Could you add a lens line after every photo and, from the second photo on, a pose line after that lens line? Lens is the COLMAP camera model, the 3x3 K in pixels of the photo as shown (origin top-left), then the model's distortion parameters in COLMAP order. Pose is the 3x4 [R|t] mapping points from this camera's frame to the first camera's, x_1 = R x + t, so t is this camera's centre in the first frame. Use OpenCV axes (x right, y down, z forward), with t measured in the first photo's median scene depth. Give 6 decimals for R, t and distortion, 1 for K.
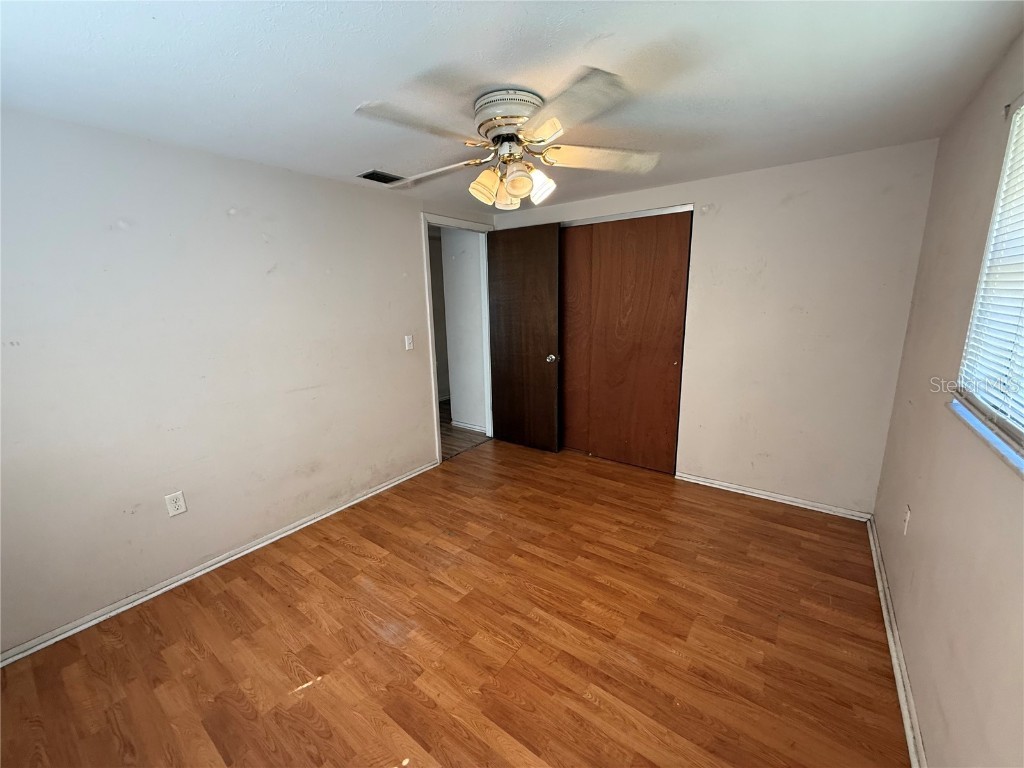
lens RADIAL K [[409.8, 0, 511.1], [0, 409.8, 383.7], [0, 0, 1]] dist [0.001612, -0.000189]
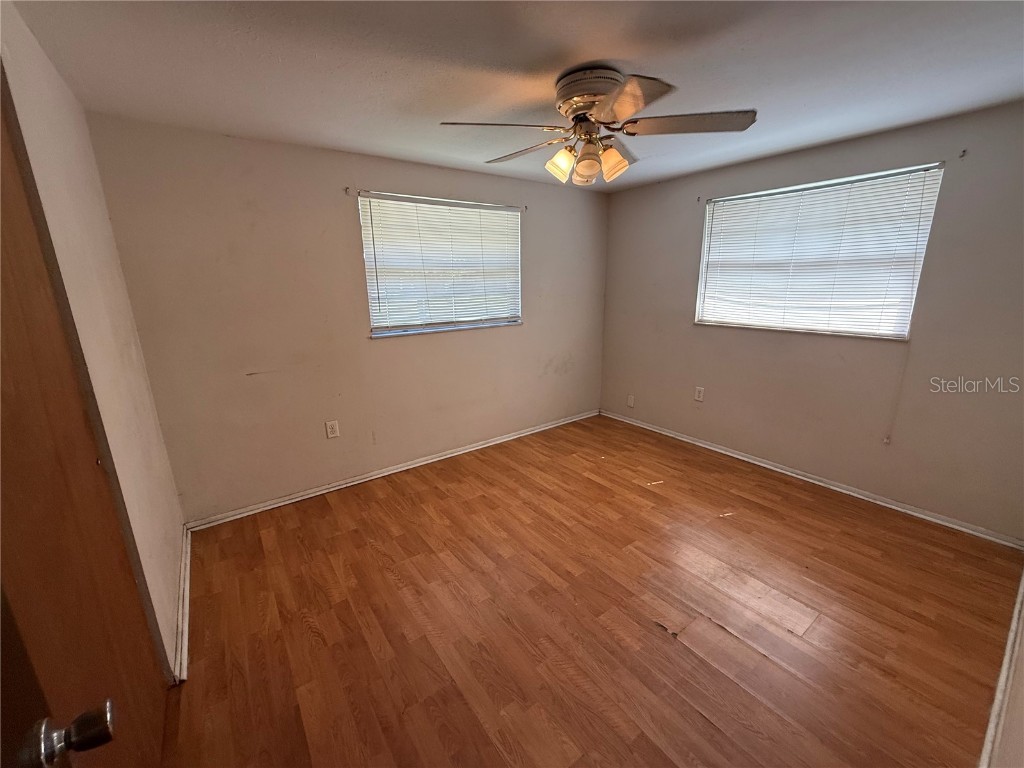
lens RADIAL K [[409.8, 0, 511.1], [0, 409.8, 383.7], [0, 0, 1]] dist [0.001612, -0.000189]
pose [[-0.953443, -0.035126, 0.299521, -0.125462], [0.100857, 0.898864, 0.426463, -0.377559], [-0.284209, 0.436817, -0.853473, 1.871568]]
